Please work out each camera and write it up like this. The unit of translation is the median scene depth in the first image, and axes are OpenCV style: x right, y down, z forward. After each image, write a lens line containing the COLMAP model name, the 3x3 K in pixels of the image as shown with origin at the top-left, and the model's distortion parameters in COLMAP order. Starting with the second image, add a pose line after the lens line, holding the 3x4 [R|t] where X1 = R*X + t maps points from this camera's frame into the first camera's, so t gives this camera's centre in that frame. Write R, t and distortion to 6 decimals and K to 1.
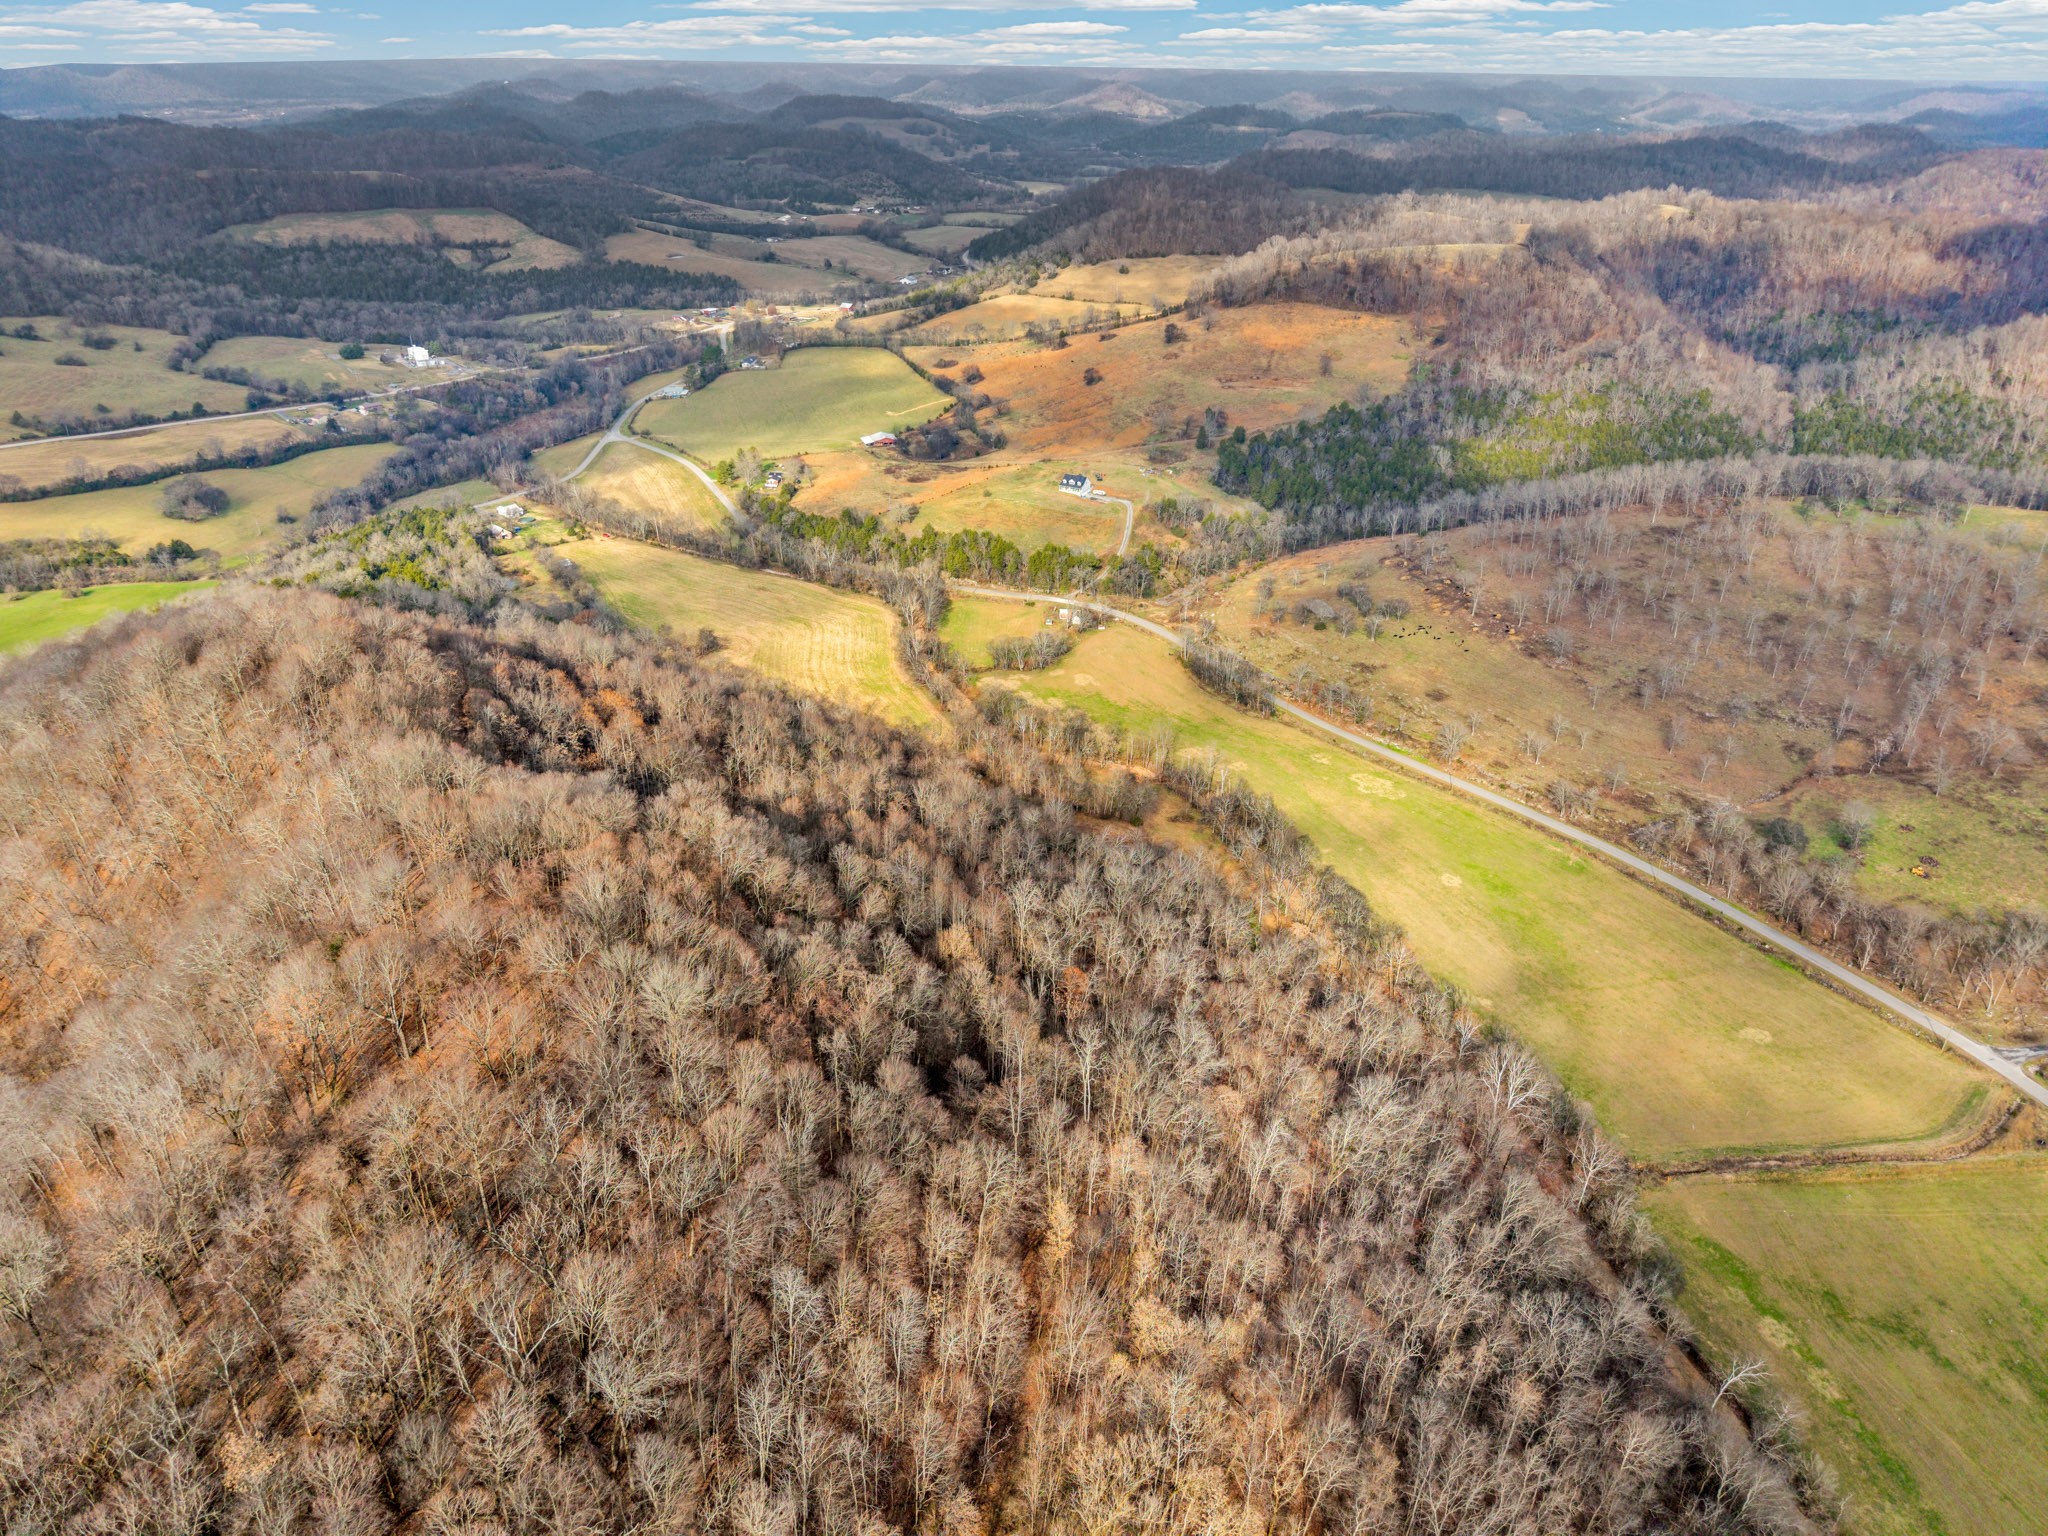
lens RADIAL K [[1367.6, 0, 1013.7], [0, 1367.6, 760.0], [0, 0, 1]] dist [-0.000088, -0.000923]
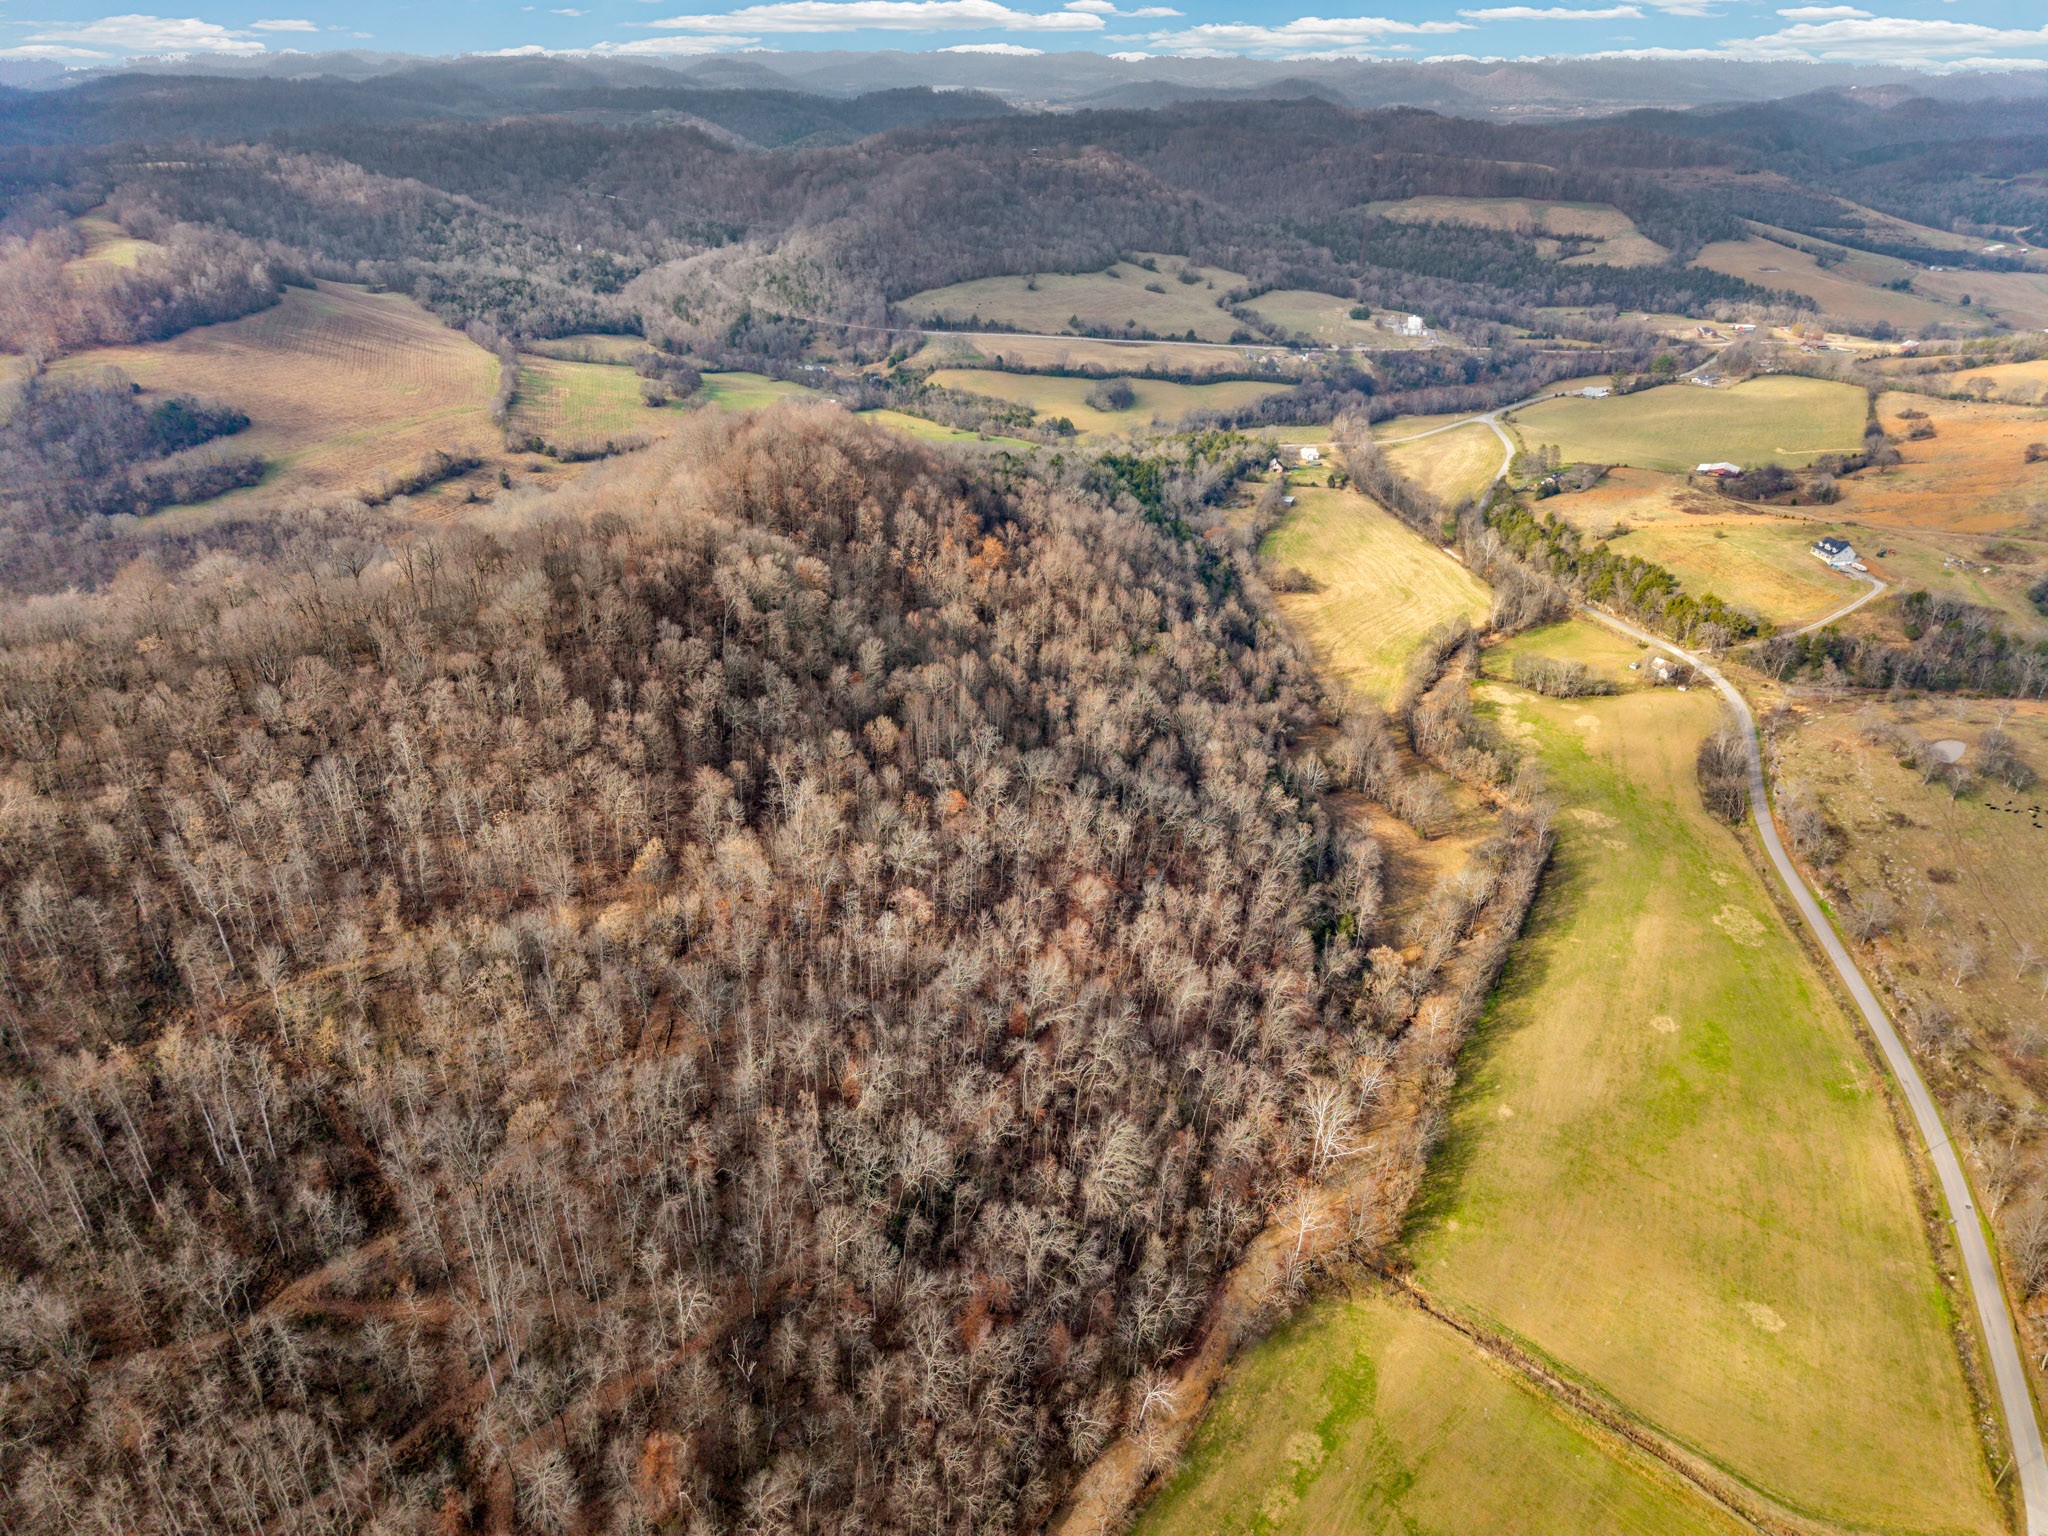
lens RADIAL K [[1375.7, 0, 1019.9], [0, 1375.7, 714.1], [0, 0, 1]] dist [-0.008229, -0.003838]
pose [[0.648744, 0.329181, -0.686128, 0.337288], [-0.348584, 0.929998, 0.116591, -0.029277], [0.676477, 0.163535, 0.718077, 0.049446]]
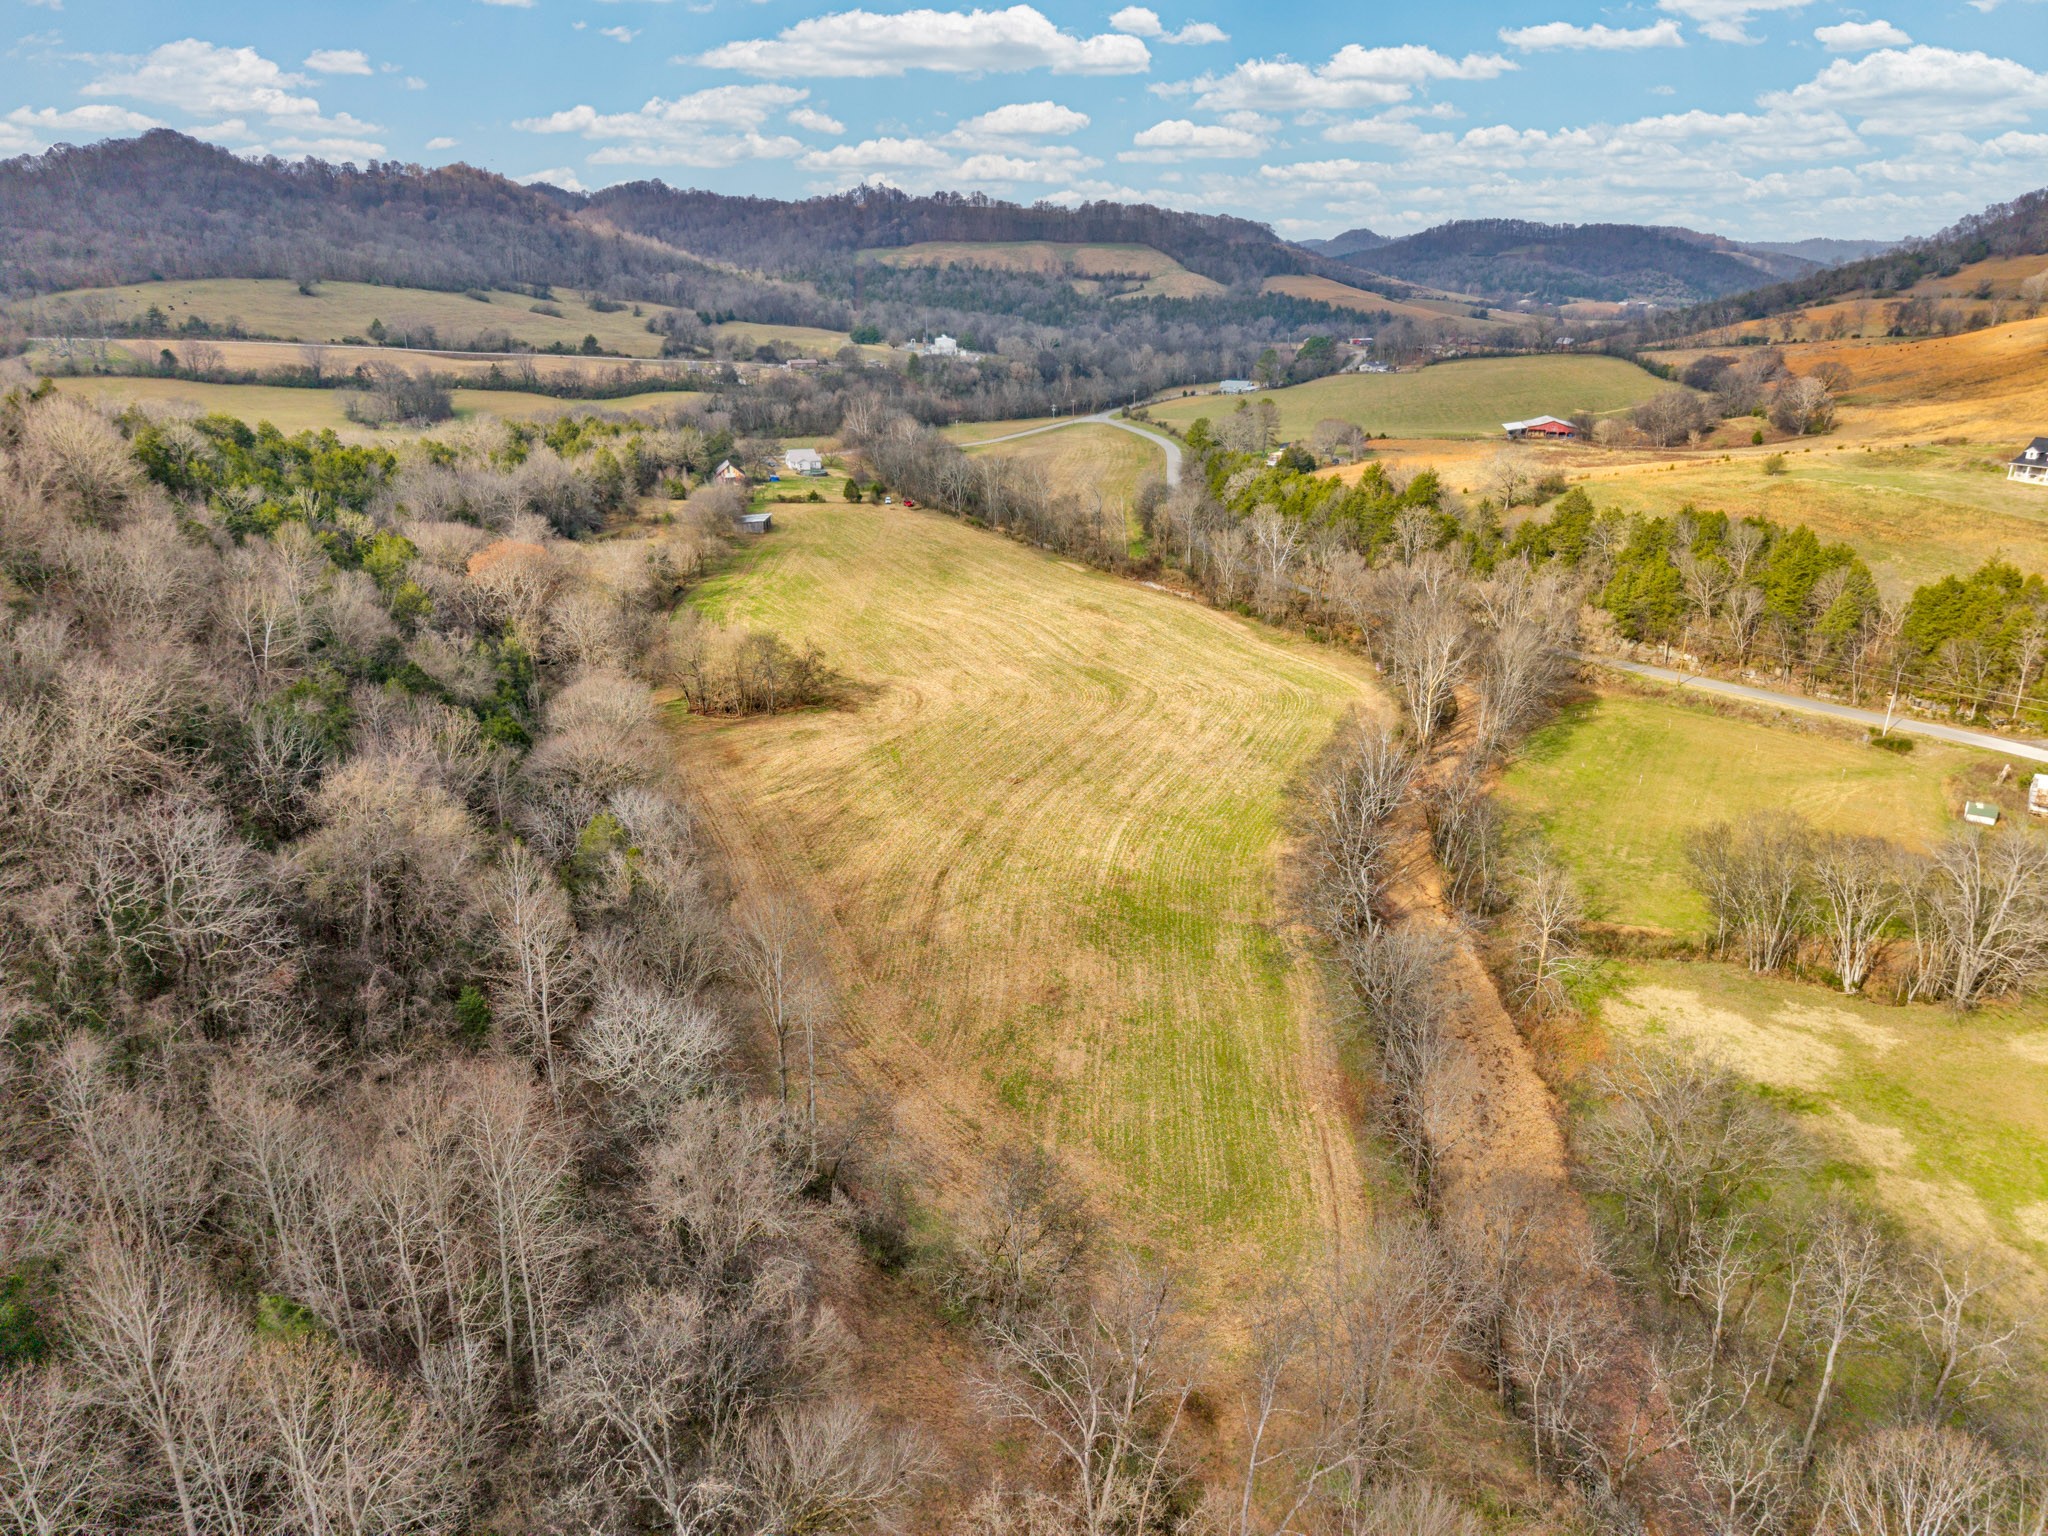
lens RADIAL K [[1367.6, 0, 1013.7], [0, 1367.6, 760.0], [0, 0, 1]] dist [-0.000088, -0.000923]
pose [[0.866900, 0.165763, -0.470114, -0.010094], [-0.222731, 0.972519, -0.067810, -0.044017], [0.445954, 0.163493, 0.879997, 0.573186]]
